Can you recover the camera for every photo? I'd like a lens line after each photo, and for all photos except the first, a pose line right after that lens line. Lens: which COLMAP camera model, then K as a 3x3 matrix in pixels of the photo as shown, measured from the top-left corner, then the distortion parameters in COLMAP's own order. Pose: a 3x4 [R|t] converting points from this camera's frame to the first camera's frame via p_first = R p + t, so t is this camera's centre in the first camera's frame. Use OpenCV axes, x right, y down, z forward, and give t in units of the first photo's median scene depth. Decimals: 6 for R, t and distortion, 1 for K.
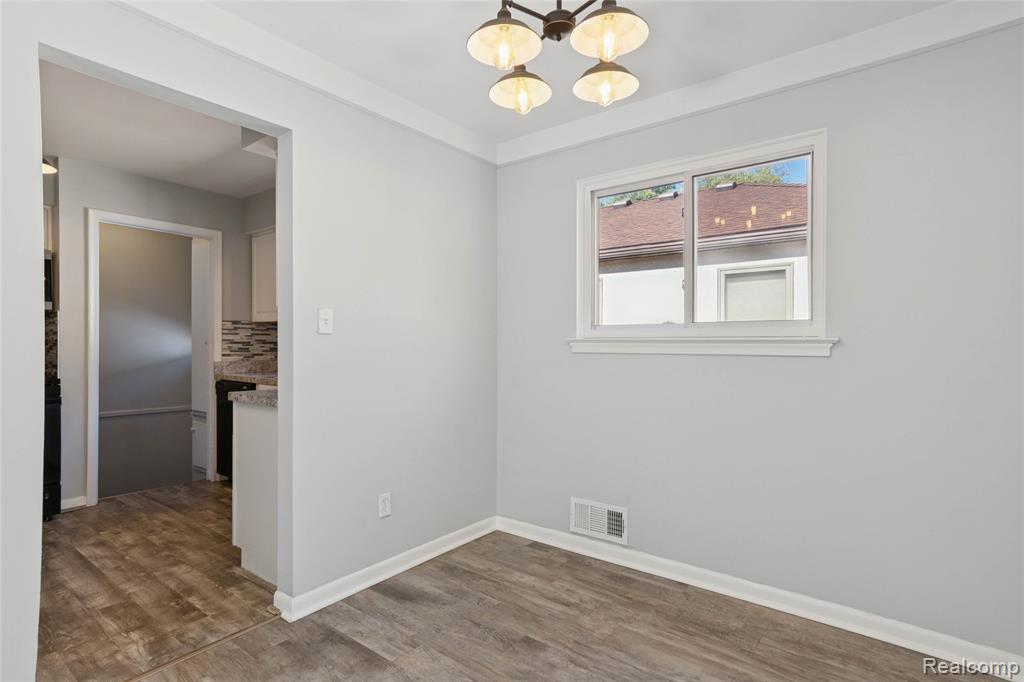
lens RADIAL K [[508.7, 0, 509.0], [0, 508.7, 343.5], [0, 0, 1]] dist [-0.027212, 0.031770]
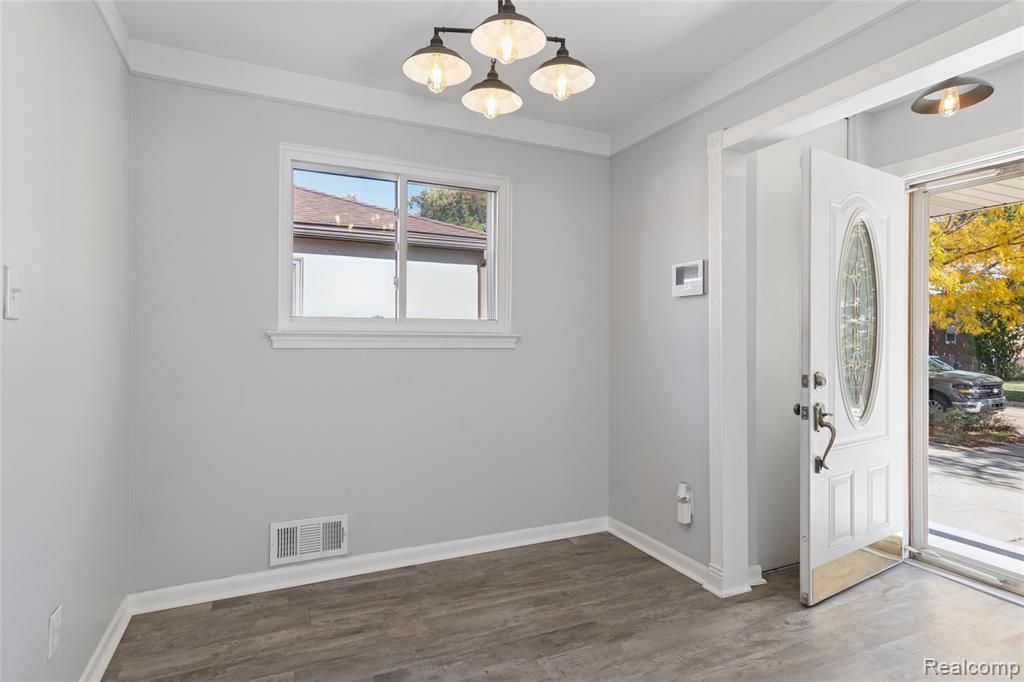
lens RADIAL K [[537.7, 0, 496.8], [0, 537.7, 339.9], [0, 0, 1]] dist [0.016352, 0.000357]
pose [[0.474455, 0.001324, 0.880279, -0.554499], [-0.003583, 0.999993, 0.000427, 0.003045], [-0.880272, -0.003356, 0.474457, 0.309649]]
